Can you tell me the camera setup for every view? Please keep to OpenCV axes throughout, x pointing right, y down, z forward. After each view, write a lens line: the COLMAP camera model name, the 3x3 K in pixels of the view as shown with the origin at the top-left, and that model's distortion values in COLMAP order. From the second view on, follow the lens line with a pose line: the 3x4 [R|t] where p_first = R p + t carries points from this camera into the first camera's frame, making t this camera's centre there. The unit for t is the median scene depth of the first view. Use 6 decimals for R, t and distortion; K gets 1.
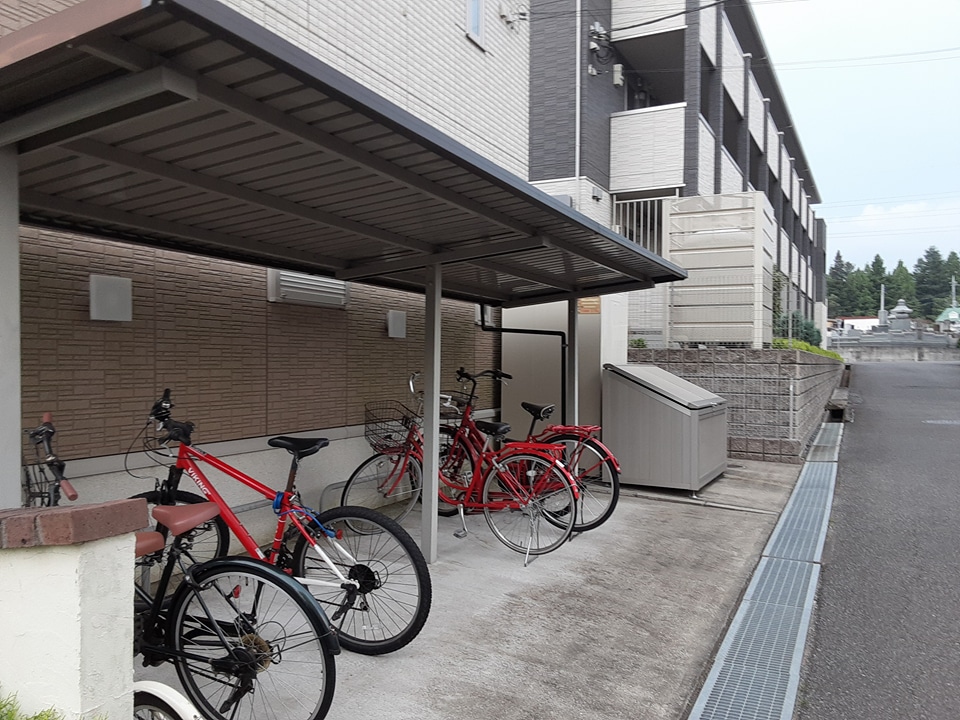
lens RADIAL K [[773.8, 0, 463.8], [0, 773.8, 363.2], [0, 0, 1]] dist [0.140076, -0.216656]
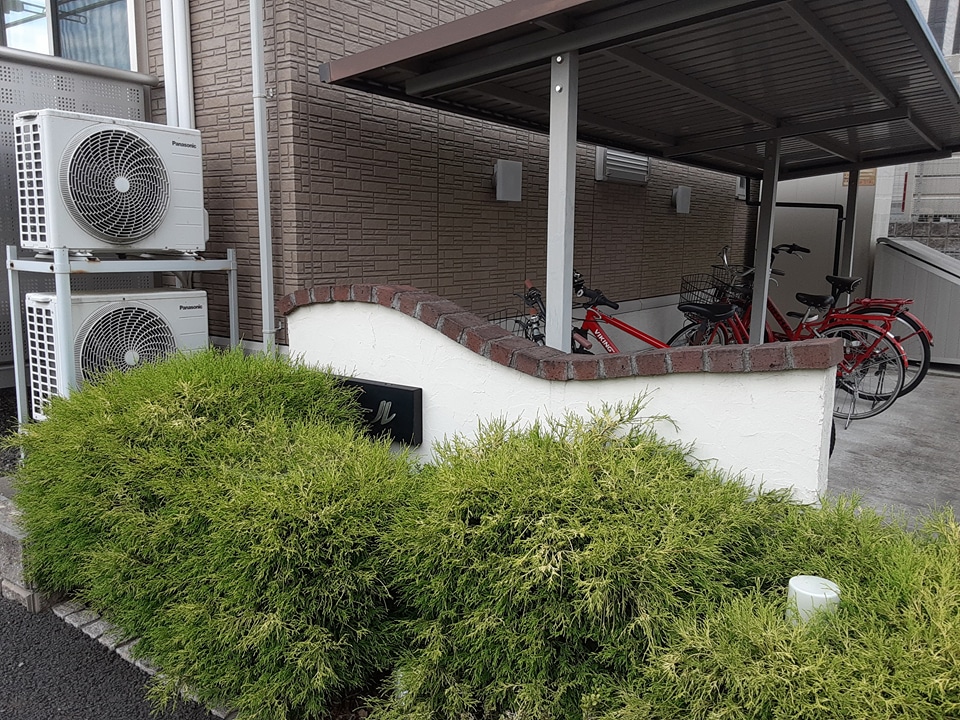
lens RADIAL K [[773.8, 0, 463.8], [0, 773.8, 363.2], [0, 0, 1]] dist [0.140076, -0.216656]
pose [[0.986889, 0.022950, -0.159759, -0.221689], [0.002009, 0.988015, 0.154343, 0.002735], [0.161387, -0.152640, 0.975016, -0.103525]]
